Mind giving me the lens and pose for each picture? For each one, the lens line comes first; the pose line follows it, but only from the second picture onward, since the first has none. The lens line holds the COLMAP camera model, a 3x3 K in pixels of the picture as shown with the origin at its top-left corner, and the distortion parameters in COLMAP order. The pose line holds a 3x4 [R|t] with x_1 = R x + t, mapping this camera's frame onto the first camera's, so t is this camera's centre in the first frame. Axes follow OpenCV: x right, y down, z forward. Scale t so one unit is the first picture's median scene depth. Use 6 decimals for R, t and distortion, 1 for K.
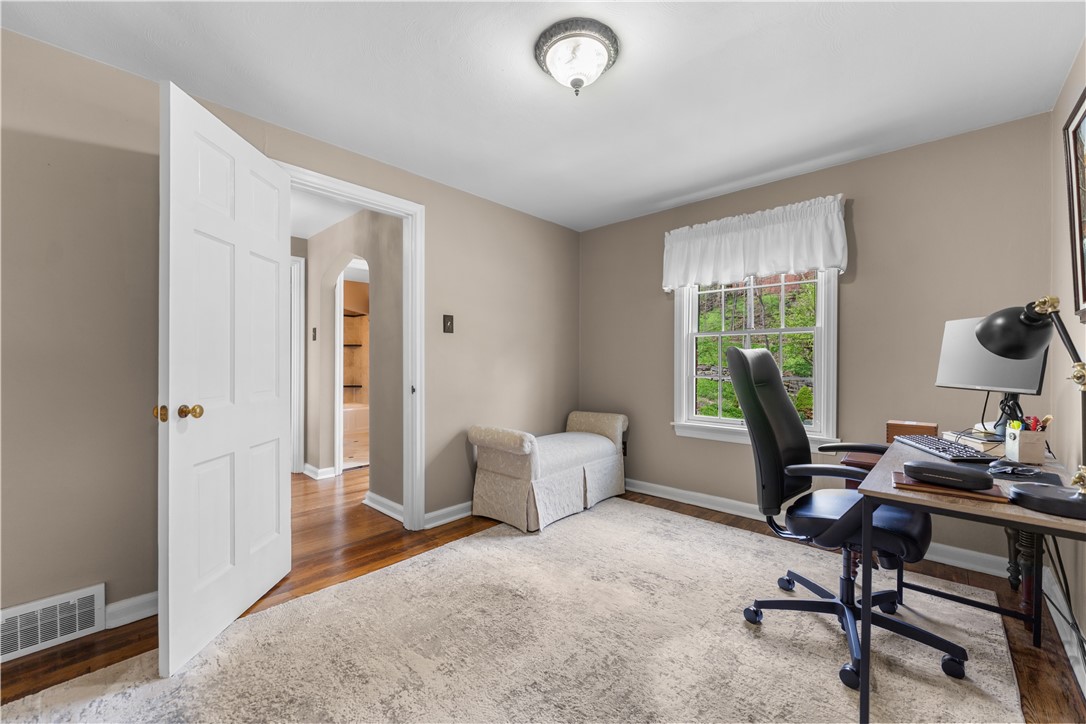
lens RADIAL K [[427.7, 0, 542.2], [0, 427.7, 367.4], [0, 0, 1]] dist [-0.017521, -0.000106]
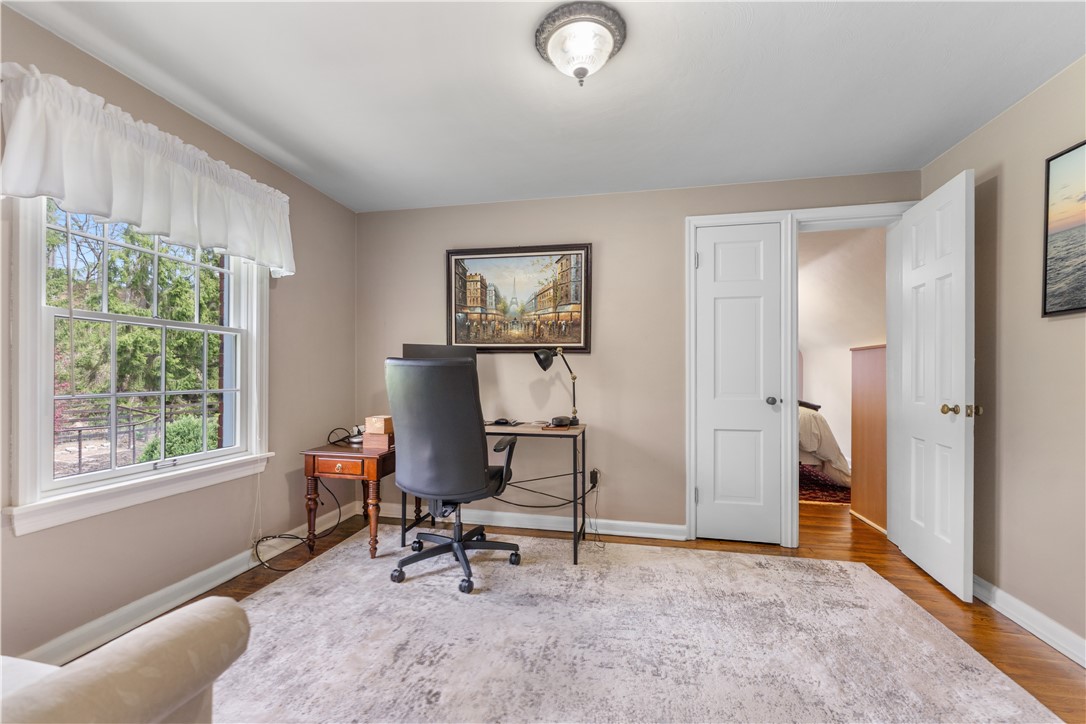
lens RADIAL K [[435.4, 0, 540.7], [0, 435.4, 375.6], [0, 0, 1]] dist [-0.014094, -0.000022]
pose [[-0.517966, -0.002345, 0.855398, -0.746074], [0.000897, 0.999994, 0.003285, -0.007061], [-0.855401, 0.002469, -0.517961, 1.696947]]
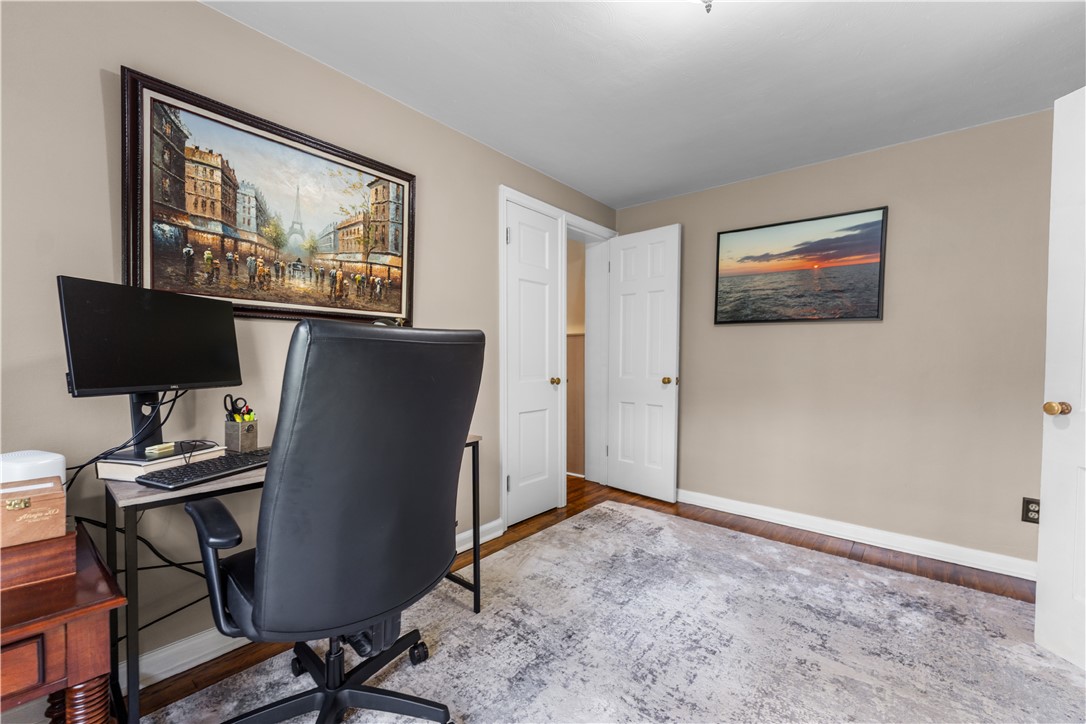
lens RADIAL K [[435.4, 0, 540.7], [0, 435.4, 375.6], [0, 0, 1]] dist [-0.014094, -0.000022]
pose [[-0.999066, -0.001183, -0.043198, 0.446441], [-0.003230, 0.998873, 0.047350, -0.015999], [0.043093, 0.047445, -0.997944, 1.933155]]
